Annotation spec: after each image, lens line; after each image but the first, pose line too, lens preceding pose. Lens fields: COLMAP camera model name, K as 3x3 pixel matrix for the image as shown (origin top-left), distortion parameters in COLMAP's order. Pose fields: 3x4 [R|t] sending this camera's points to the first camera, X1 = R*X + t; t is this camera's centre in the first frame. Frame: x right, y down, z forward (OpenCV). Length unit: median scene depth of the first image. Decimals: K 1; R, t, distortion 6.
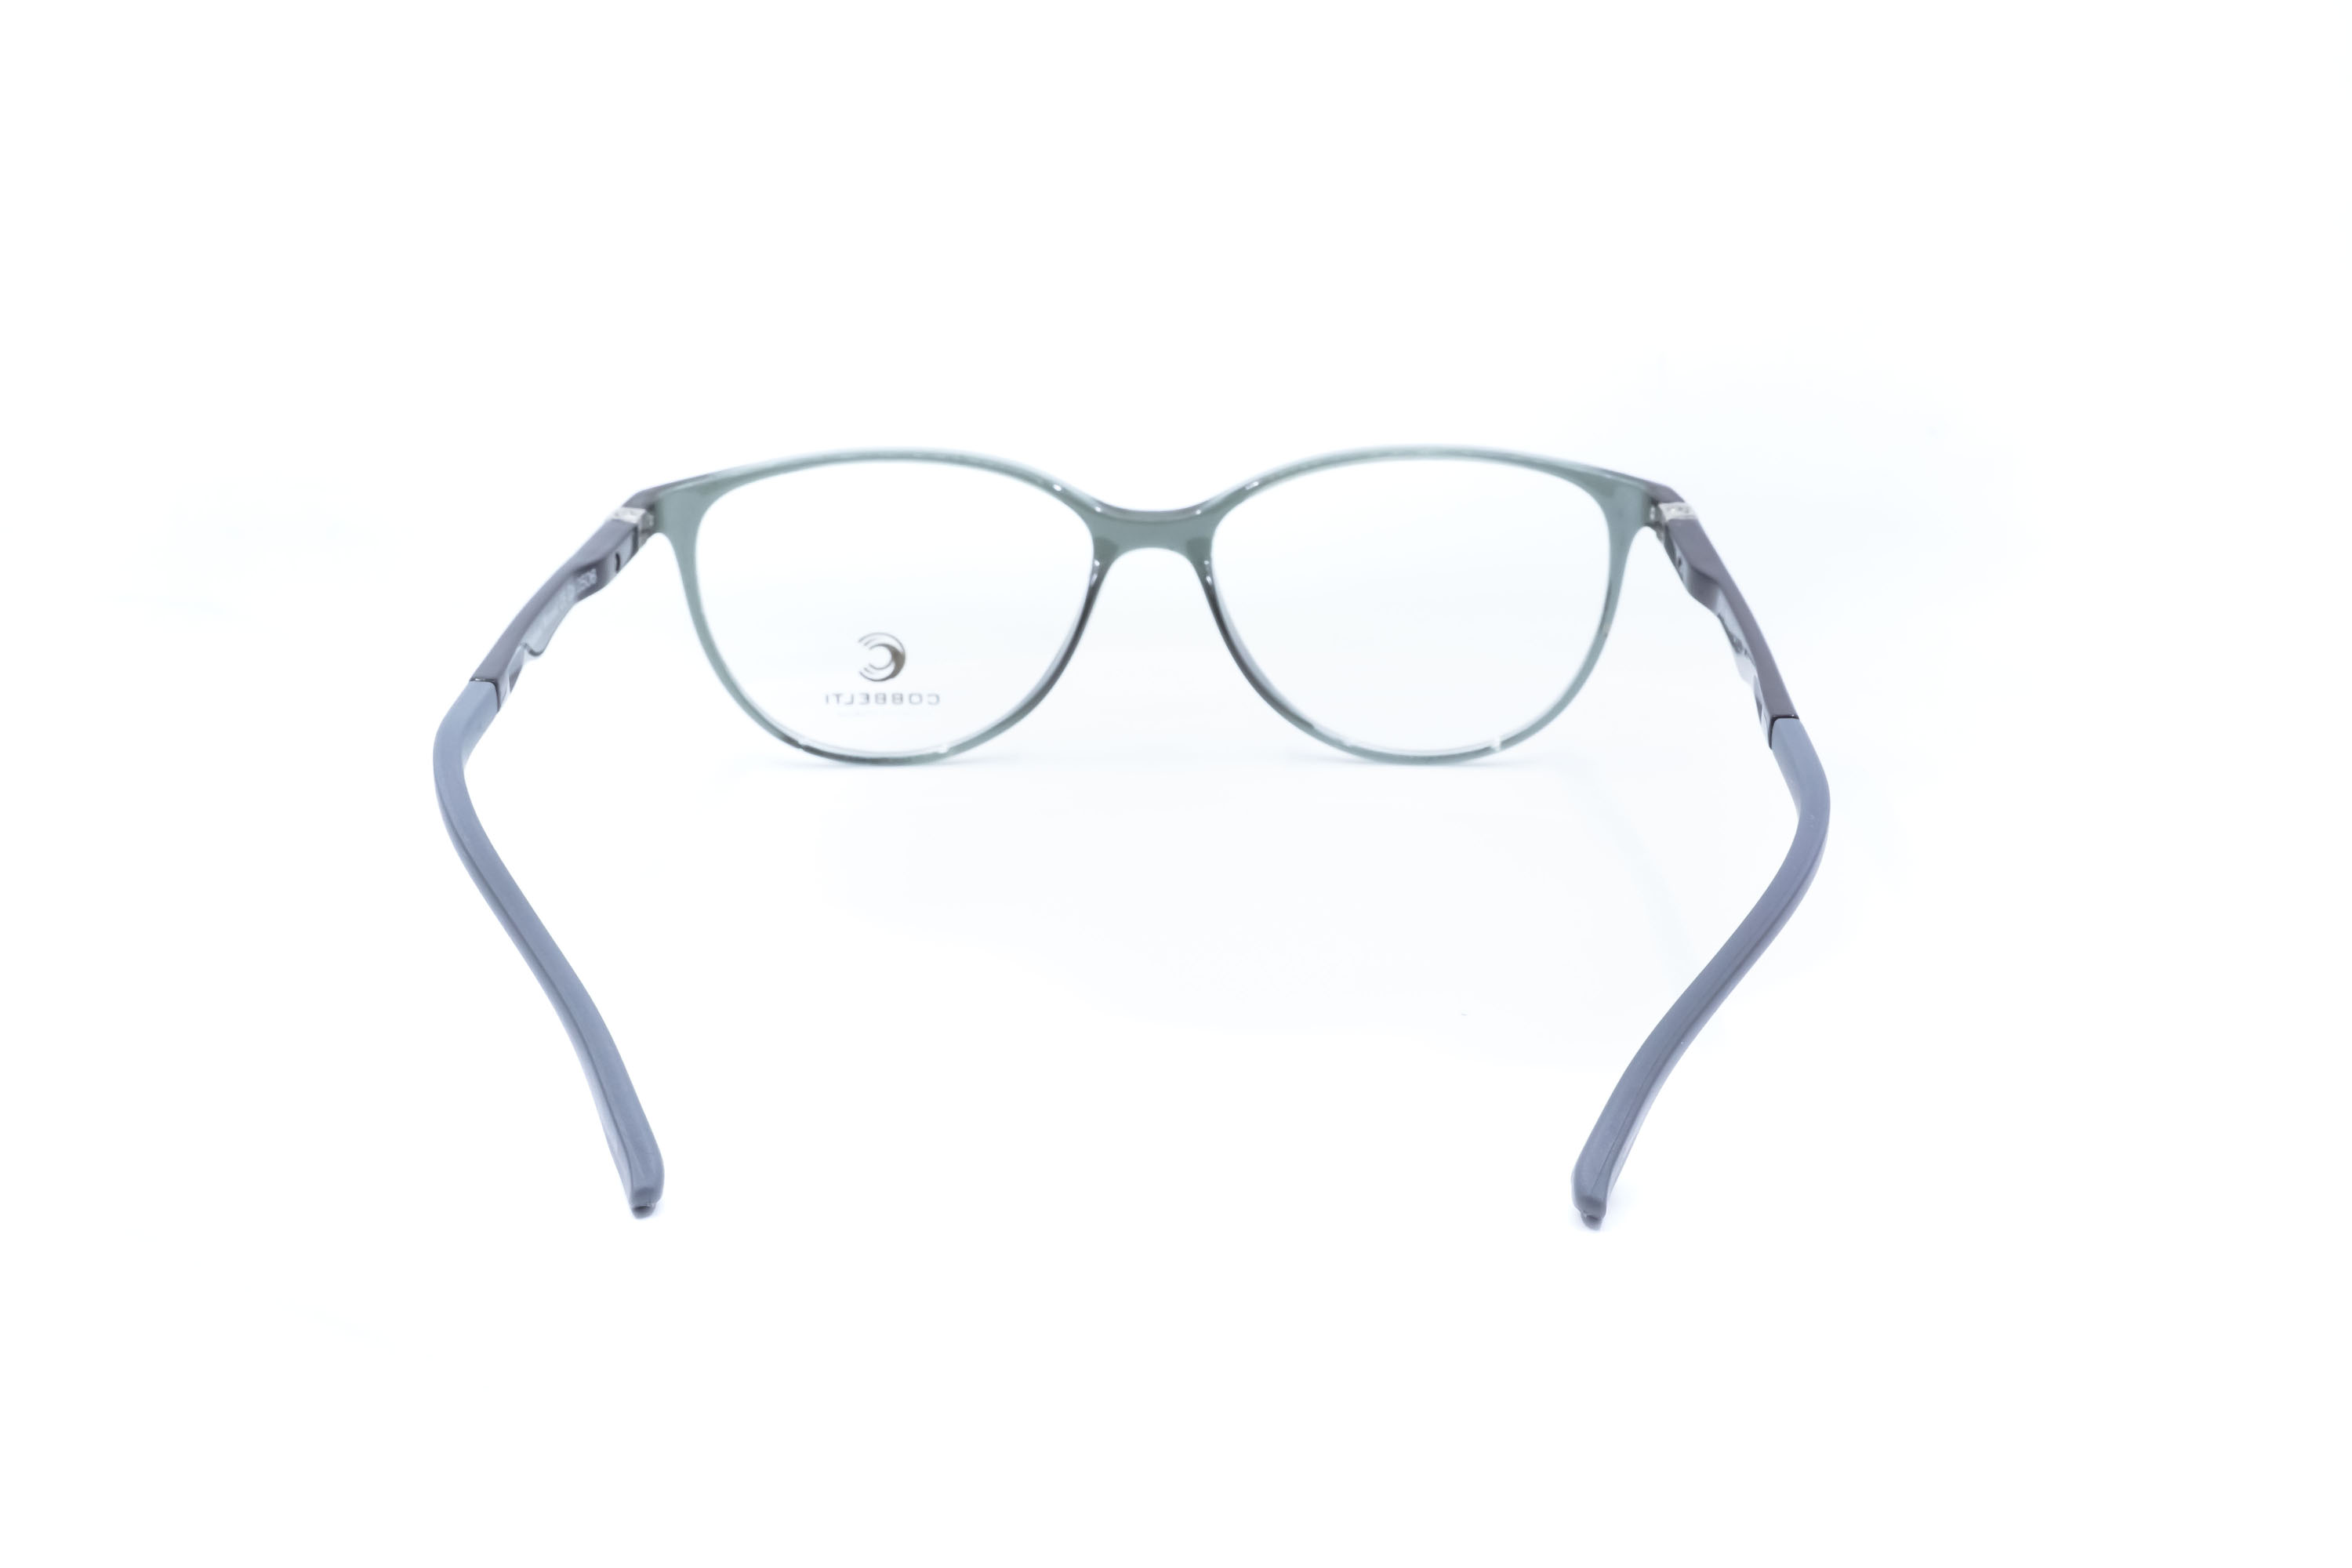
lens RADIAL K [[2587.6, 0, 1173.0], [0, 2587.6, 787.2], [0, 0, 1]] dist [-0.008667, 0.000000]
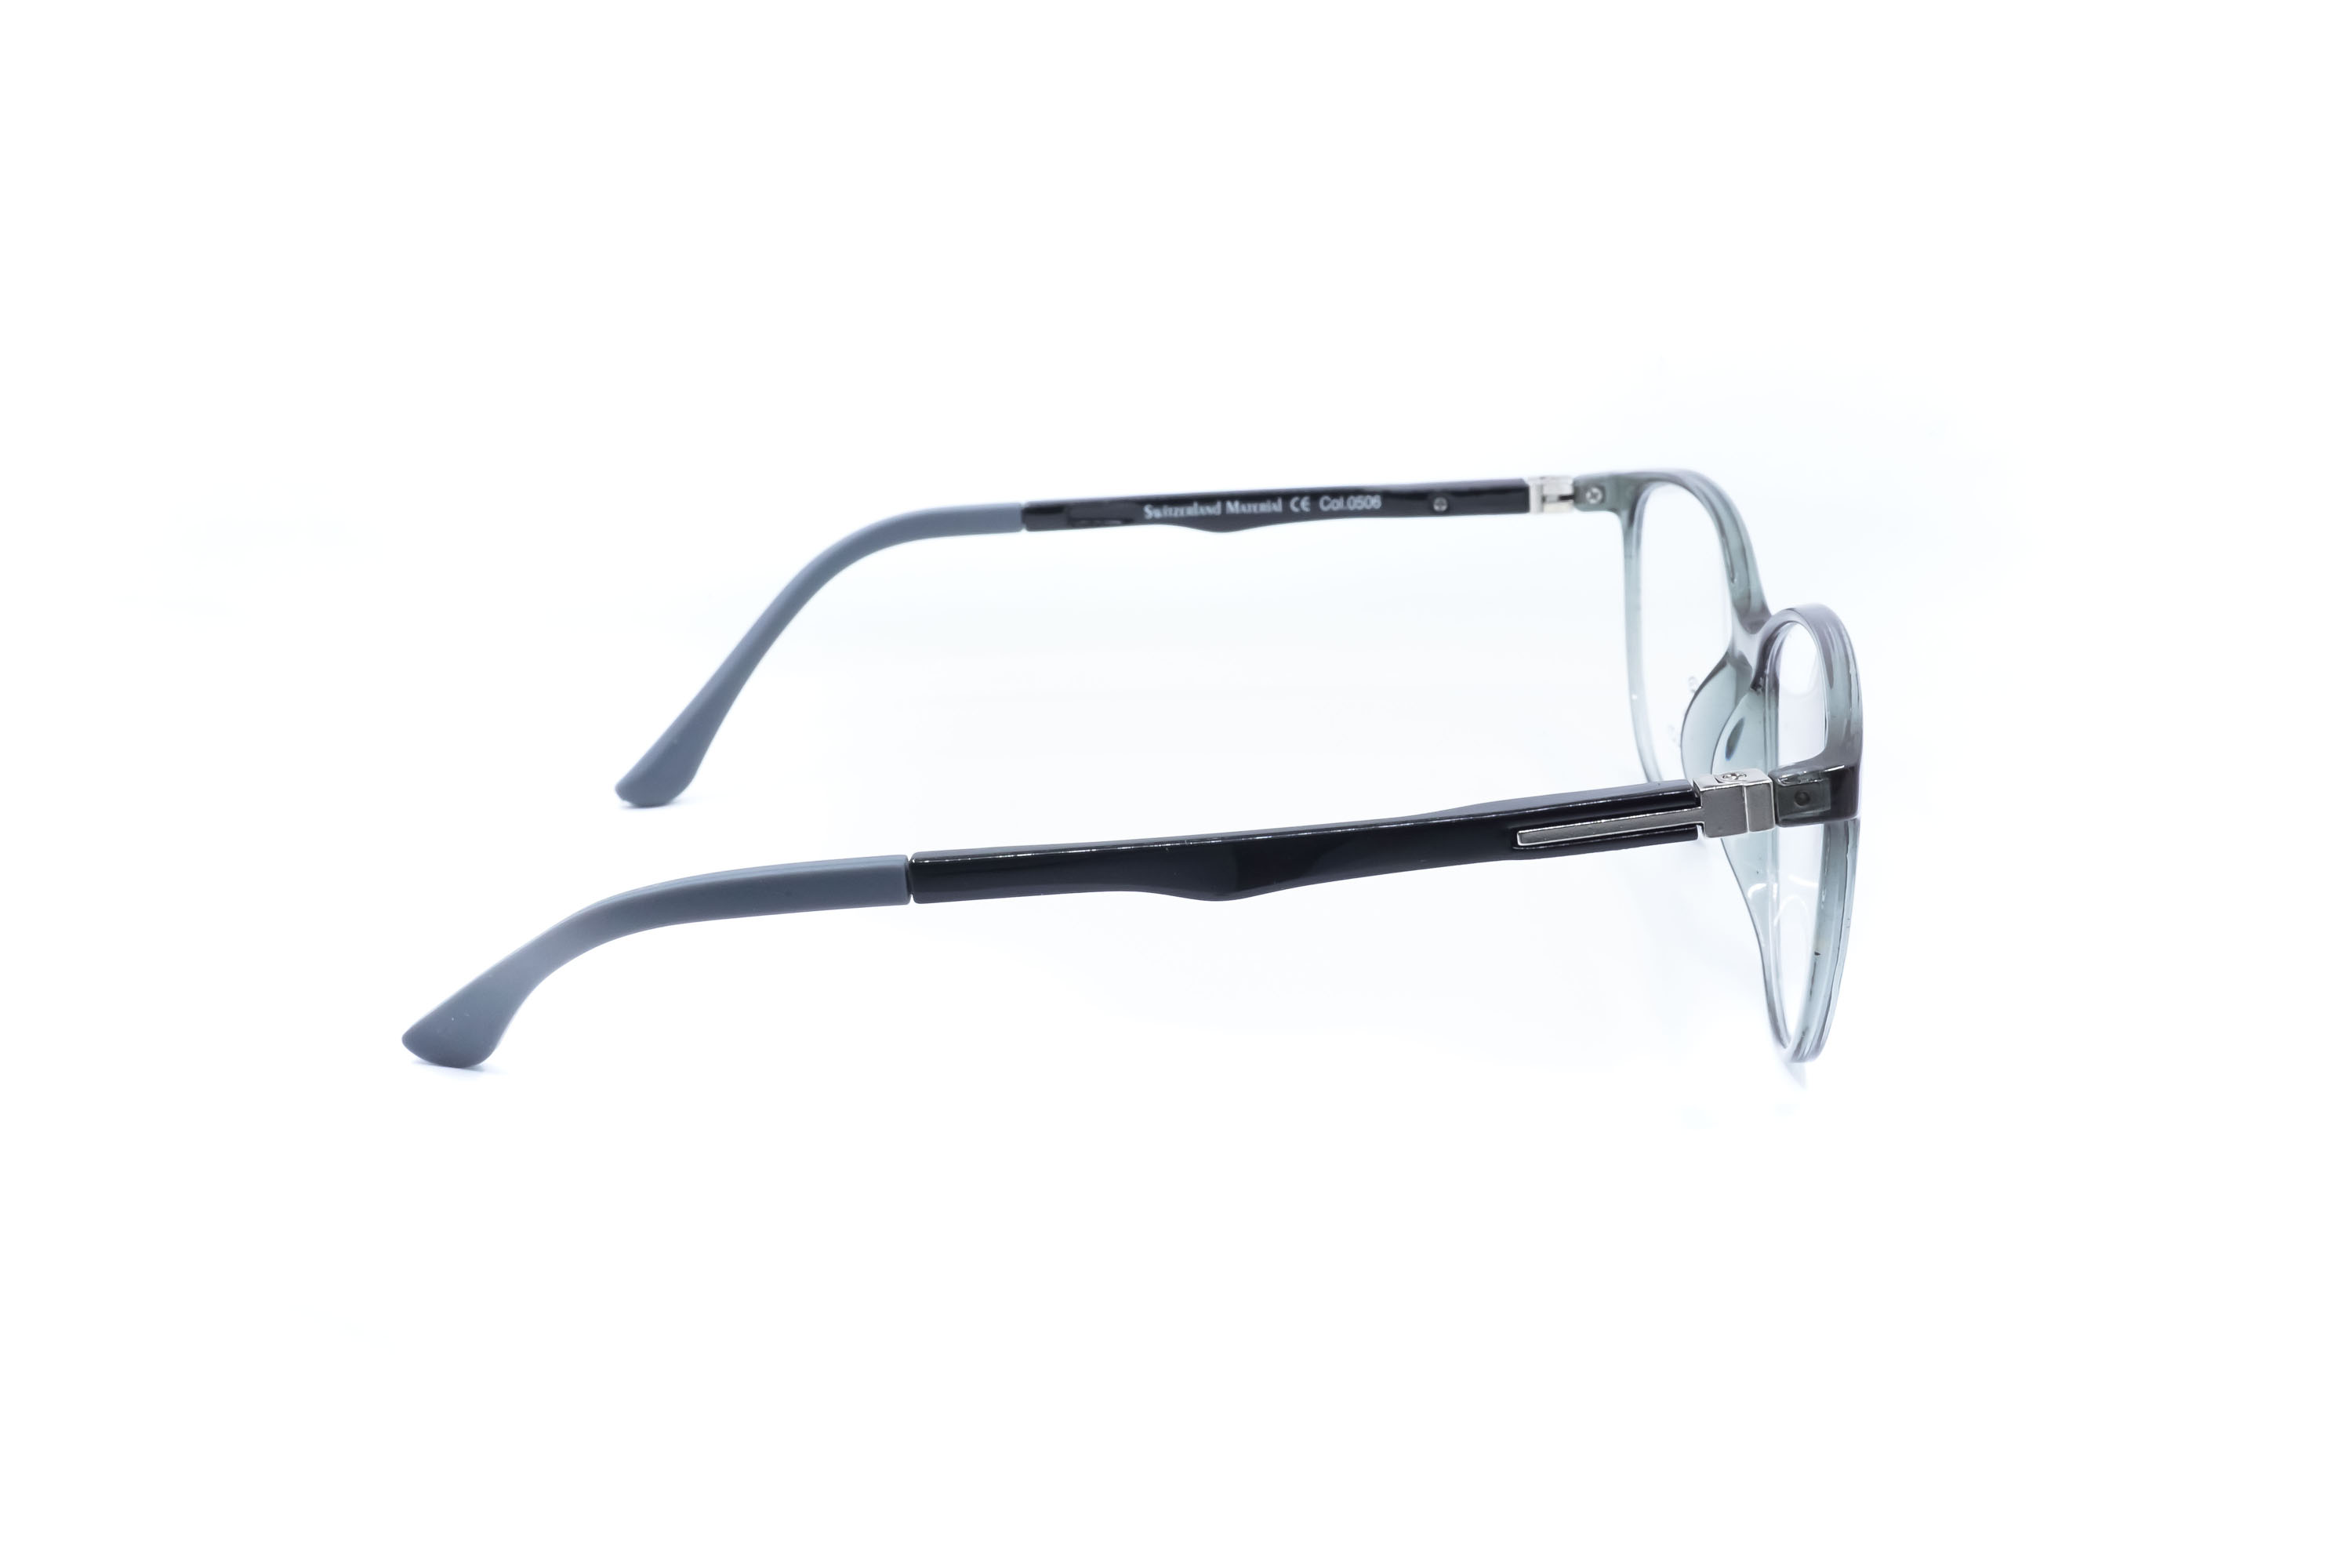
lens RADIAL K [[2587.6, 0, 1194.1], [0, 2587.6, 786.6], [0, 0, 1]] dist [-0.008667, 0.000000]
pose [[-0.004015, 0.309226, -0.950980, 0.794910], [-0.291235, 0.909402, 0.296936, -0.251411], [0.956643, 0.278151, 0.086406, 0.771507]]
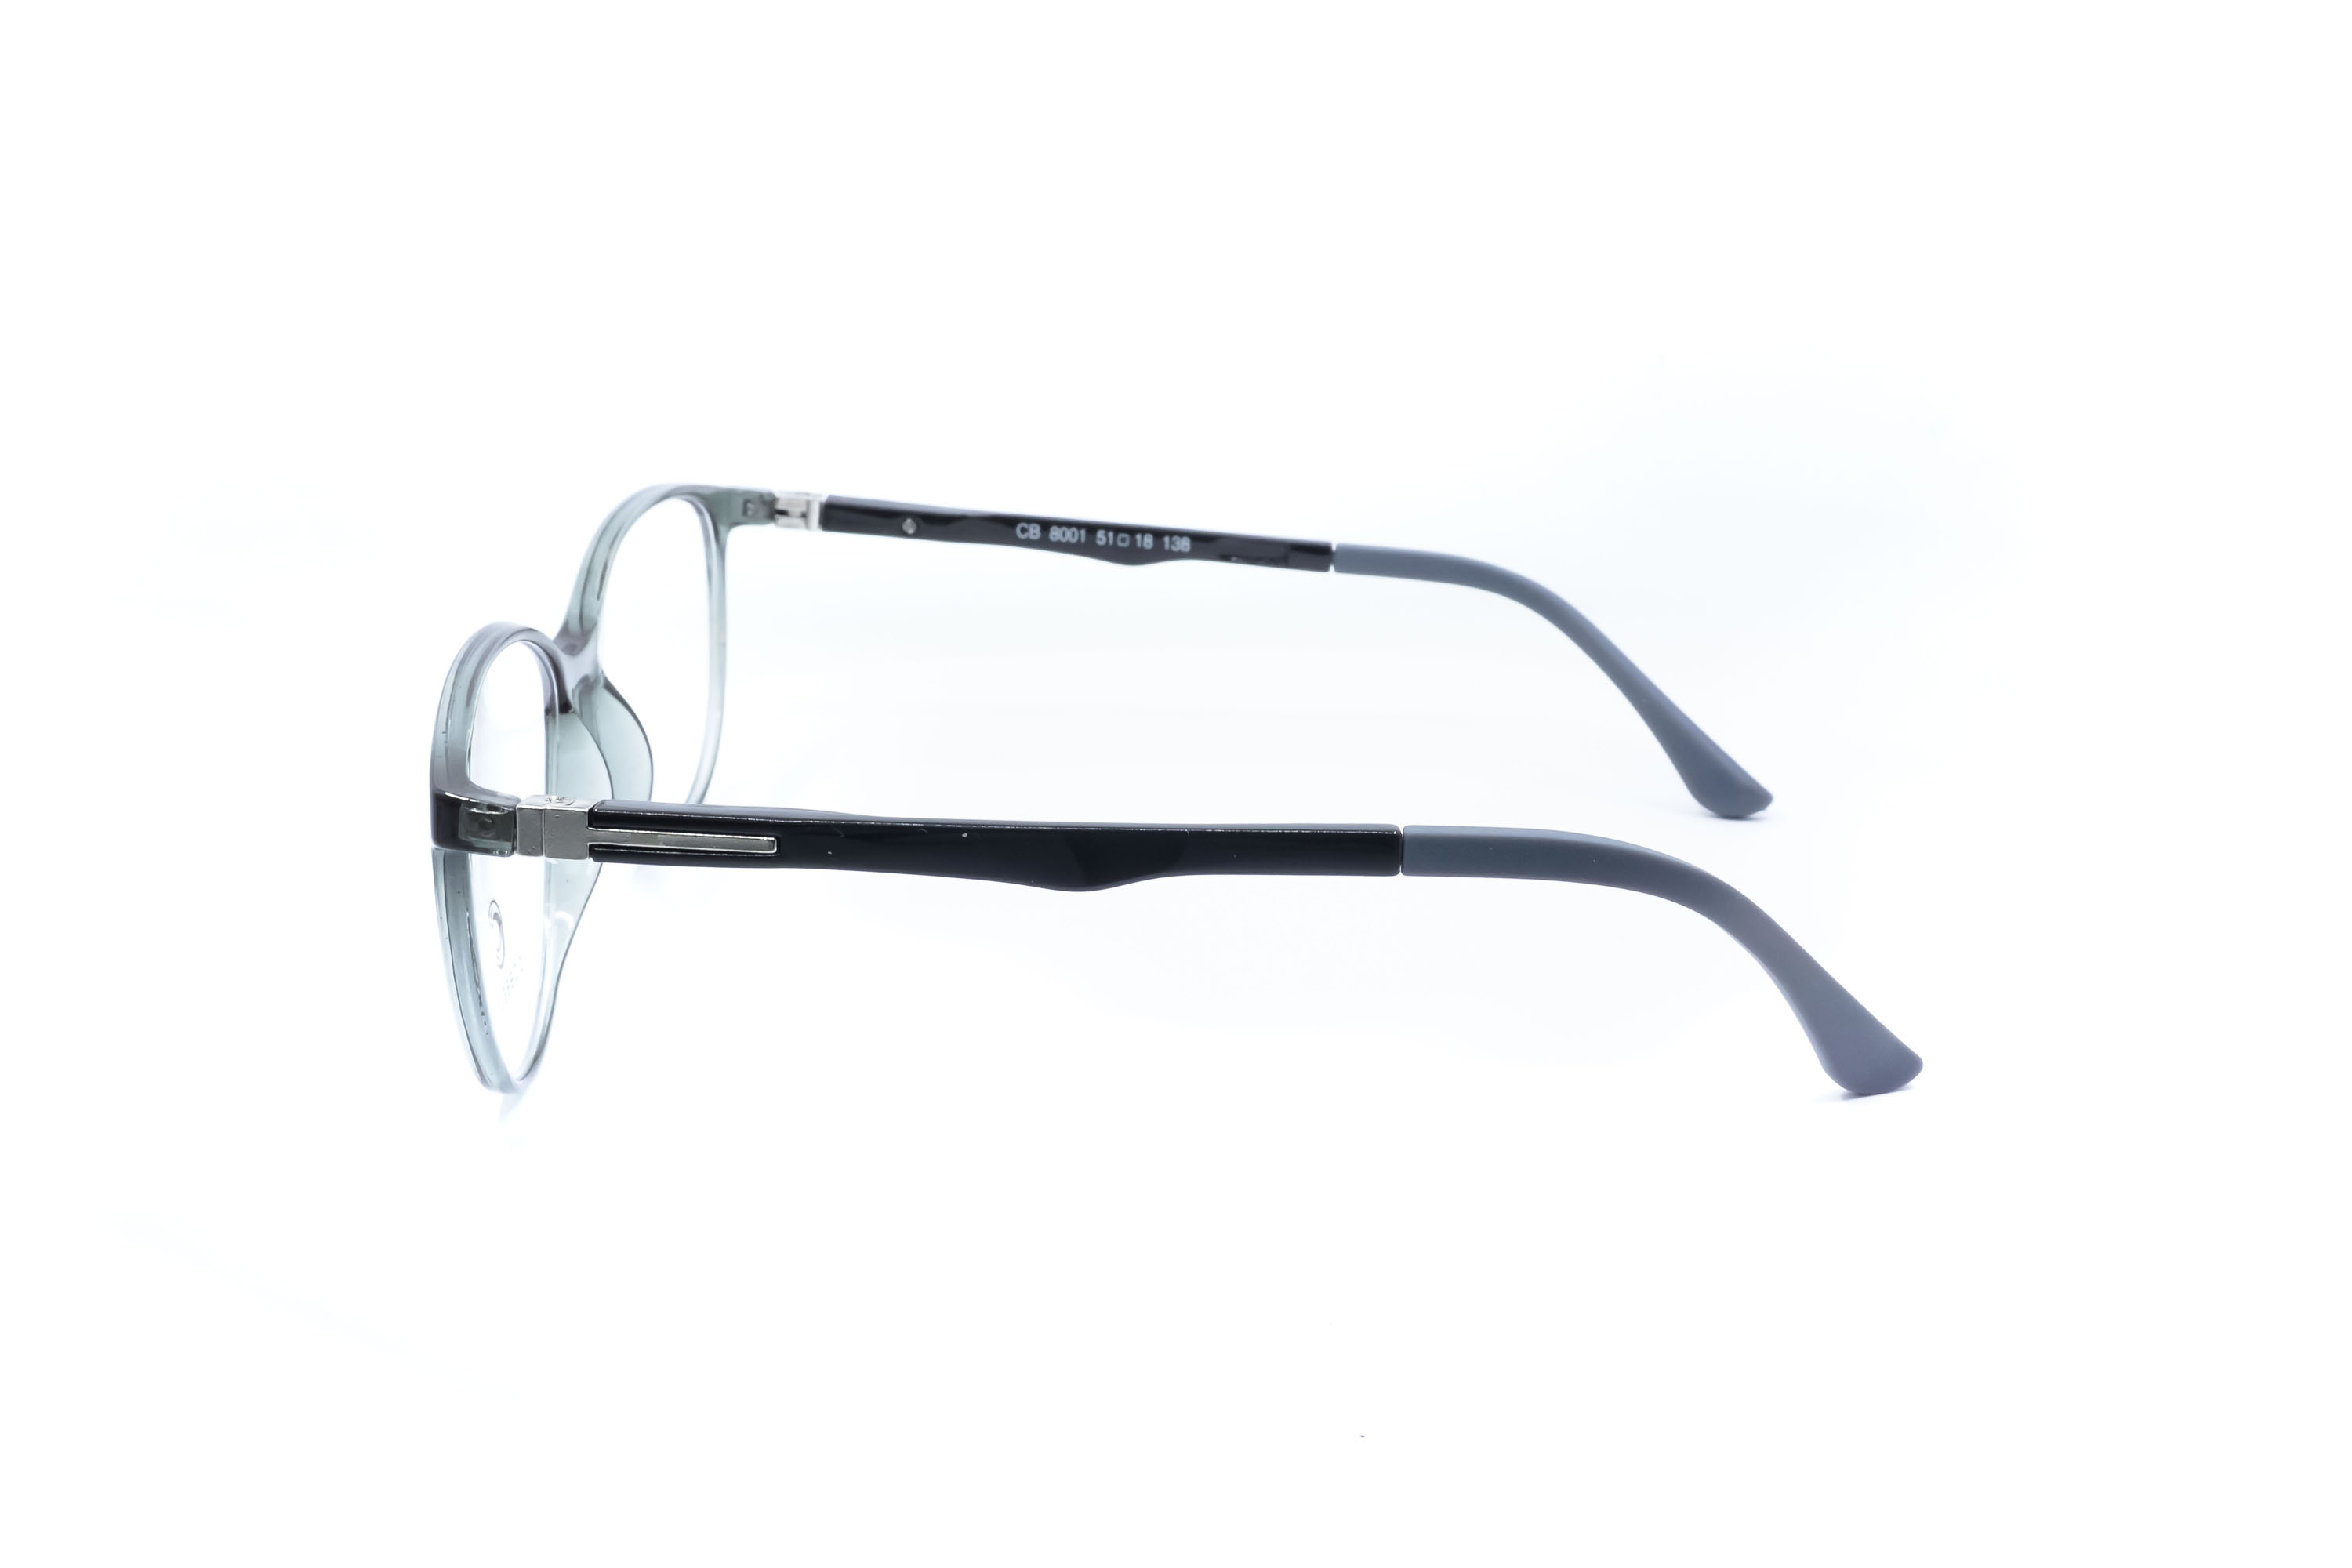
lens RADIAL K [[2587.6, 0, 1183.1], [0, 2587.6, 771.9], [0, 0, 1]] dist [-0.008667, 0.000000]
pose [[-0.024767, -0.282333, 0.958997, -0.805978], [0.308626, 0.910273, 0.275959, -0.234047], [-0.950861, 0.302806, 0.064590, 0.774552]]
